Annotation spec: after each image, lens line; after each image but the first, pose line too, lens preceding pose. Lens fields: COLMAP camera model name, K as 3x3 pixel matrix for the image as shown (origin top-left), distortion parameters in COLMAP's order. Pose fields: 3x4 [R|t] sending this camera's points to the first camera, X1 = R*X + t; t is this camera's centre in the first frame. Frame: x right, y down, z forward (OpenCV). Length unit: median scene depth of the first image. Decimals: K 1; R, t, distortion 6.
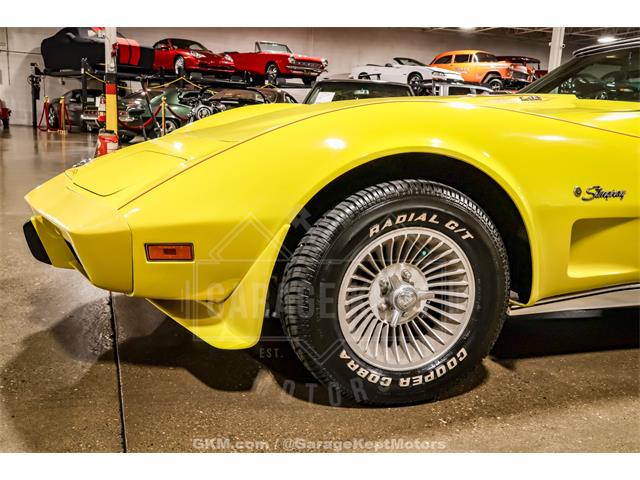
lens RADIAL K [[654.2, 0, 320.0], [0, 654.2, 240.0], [0, 0, 1]] dist [0.002067, 0.006084]
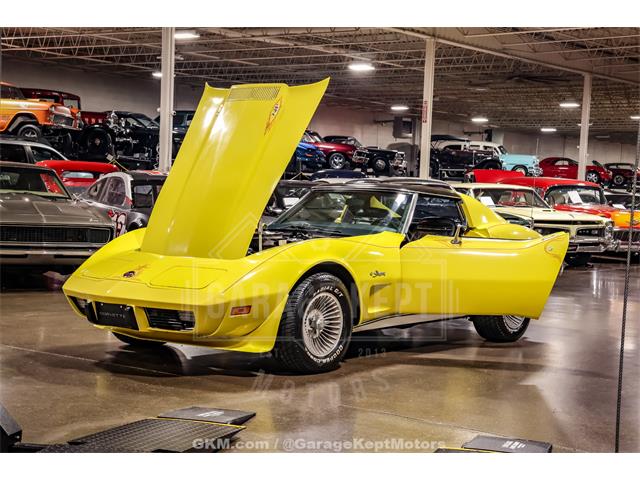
lens RADIAL K [[1174.6, 0, 320.0], [0, 1174.6, 240.0], [0, 0, 1]] dist [0.244832, 0.181584]
pose [[0.832665, -0.044974, 0.551948, -2.091335], [0.106368, 0.991127, -0.079708, 0.122190], [-0.543466, 0.125080, 0.830060, -2.411186]]
